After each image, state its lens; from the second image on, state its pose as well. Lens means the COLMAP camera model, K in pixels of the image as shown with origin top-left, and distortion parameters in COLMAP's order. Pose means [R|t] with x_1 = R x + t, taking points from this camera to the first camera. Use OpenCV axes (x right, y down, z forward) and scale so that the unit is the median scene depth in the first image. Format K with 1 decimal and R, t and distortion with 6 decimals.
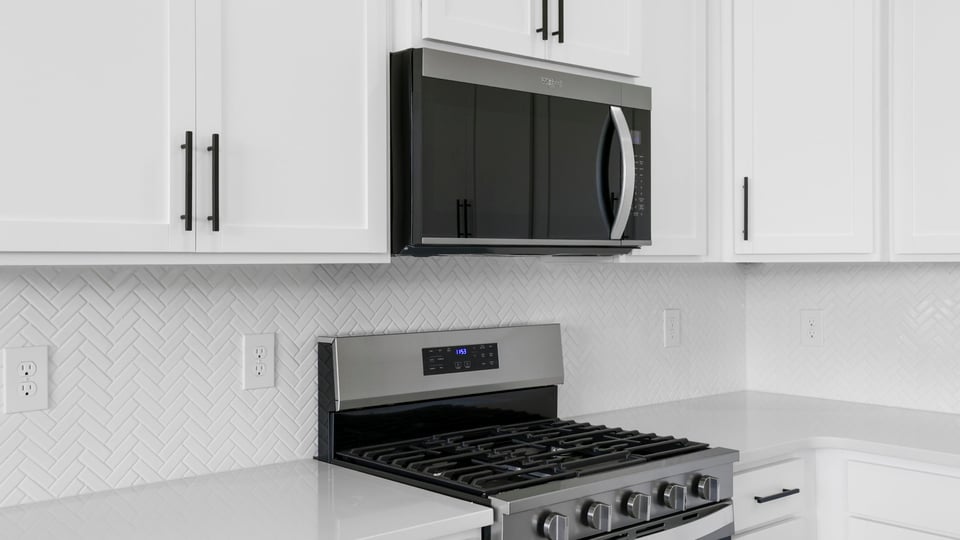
lens RADIAL K [[1011.1, 0, 480.1], [0, 1011.1, 247.0], [0, 0, 1]] dist [0.005974, -0.000627]
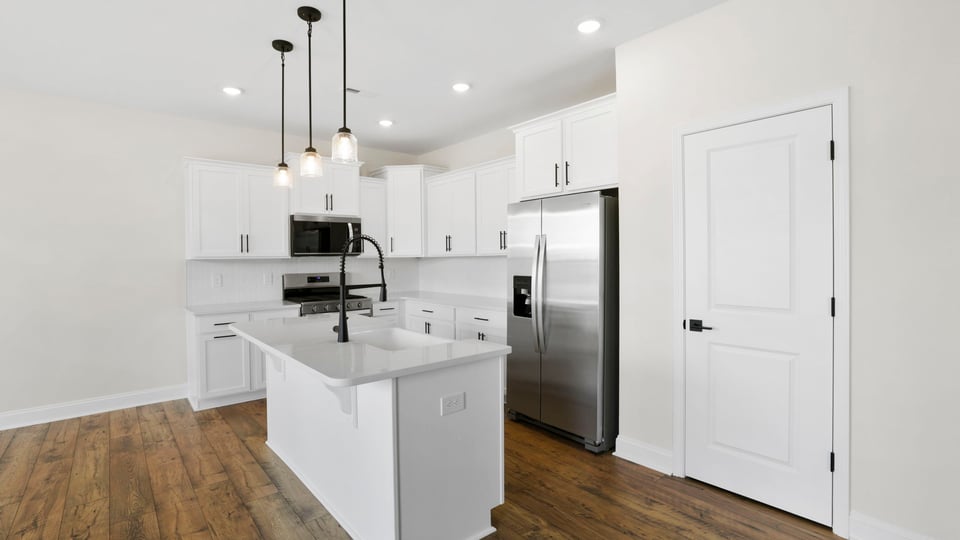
lens RADIAL K [[434.6, 0, 449.2], [0, 434.6, 262.2], [0, 0, 1]] dist [-0.000303, -0.000038]
pose [[0.997035, -0.014156, -0.075640, 0.737739], [0.015418, 0.999751, 0.016118, 0.011483], [0.075393, -0.017236, 0.997005, -0.924297]]
